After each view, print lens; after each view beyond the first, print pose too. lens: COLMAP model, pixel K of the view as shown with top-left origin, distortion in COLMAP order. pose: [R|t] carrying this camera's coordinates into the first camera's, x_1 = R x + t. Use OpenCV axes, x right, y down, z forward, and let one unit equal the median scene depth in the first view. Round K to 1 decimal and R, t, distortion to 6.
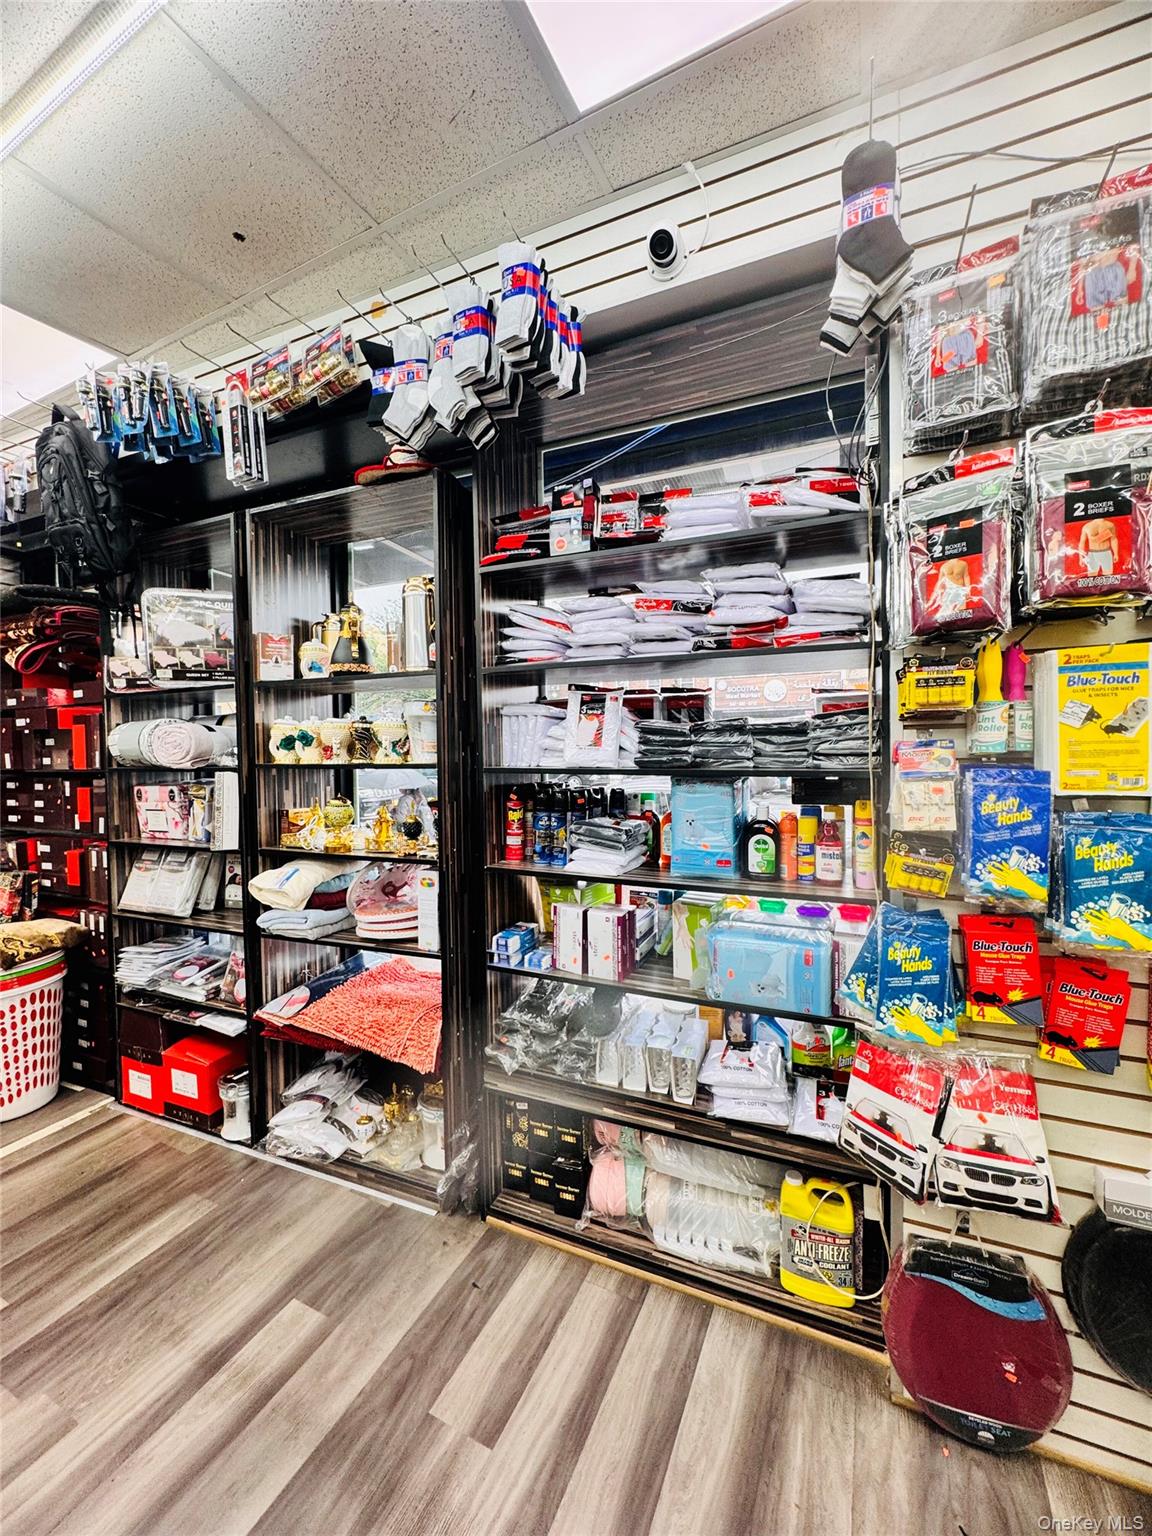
lens RADIAL K [[611.8, 0, 581.1], [0, 611.8, 765.8], [0, 0, 1]] dist [-0.001884, 0.000288]
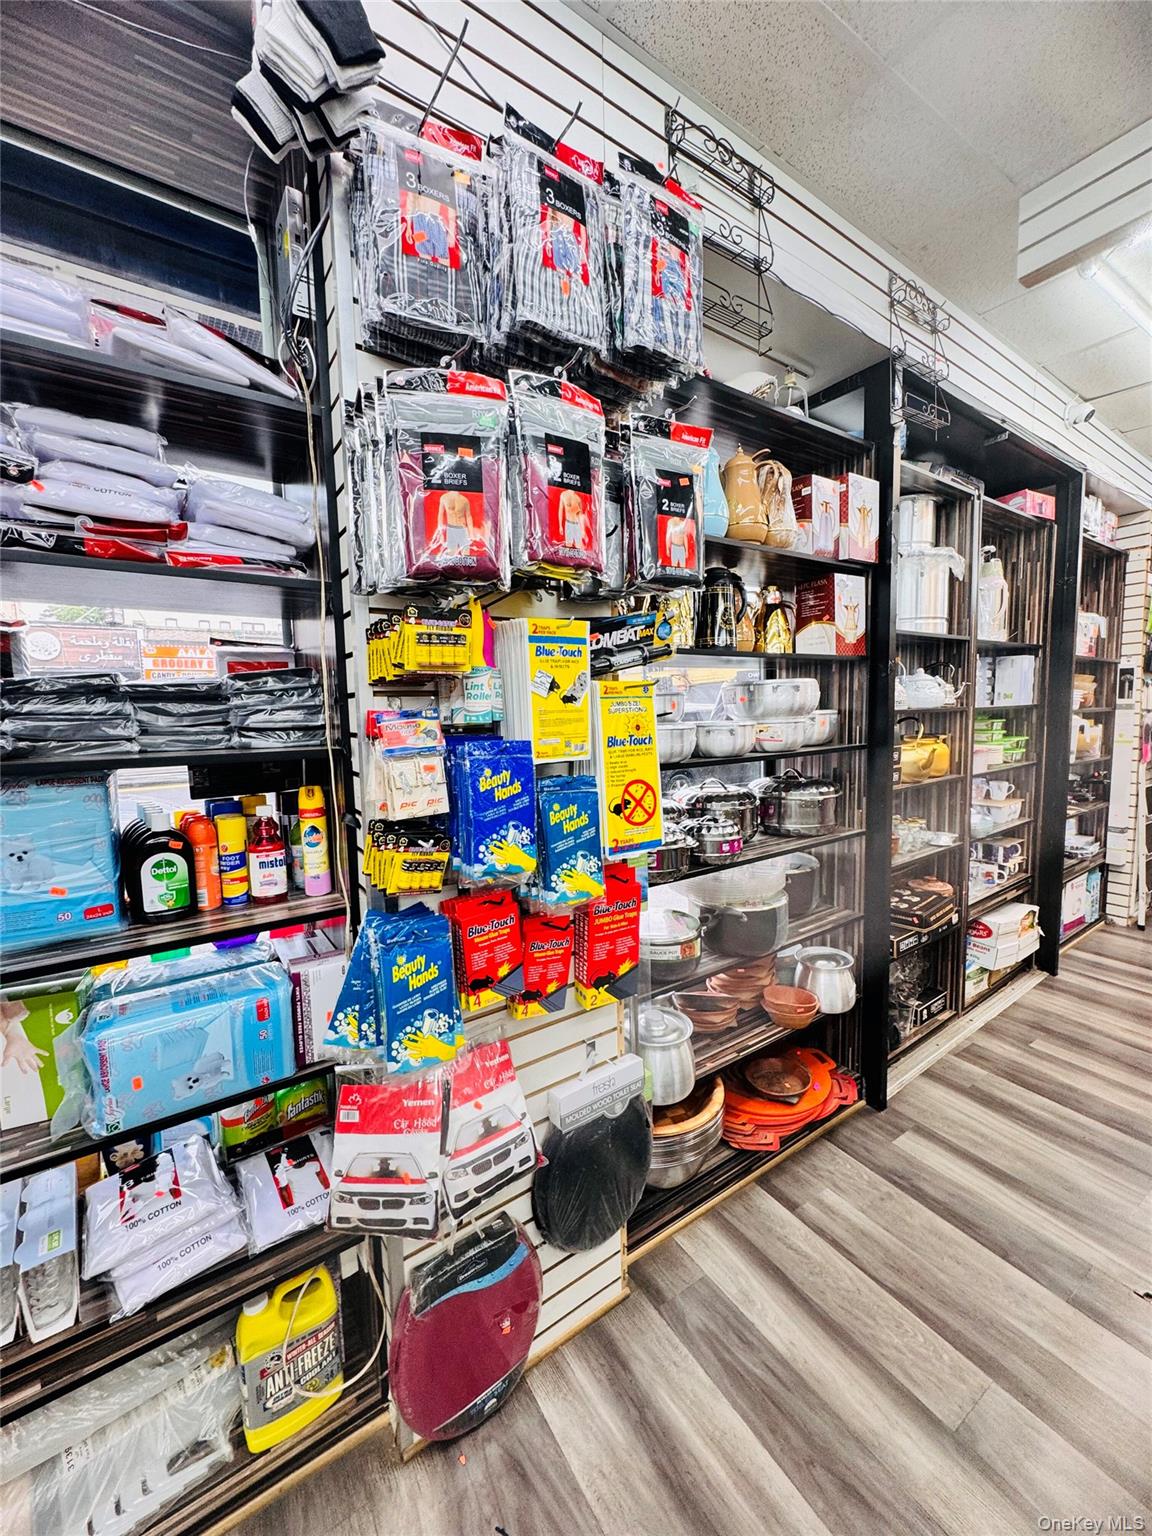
lens RADIAL K [[611.8, 0, 581.1], [0, 611.8, 765.8], [0, 0, 1]] dist [-0.001884, 0.000288]
pose [[0.521025, -0.077867, 0.849982, -0.030333], [0.036103, 0.996949, 0.069201, -0.013809], [-0.852777, -0.005368, 0.522247, 0.341015]]
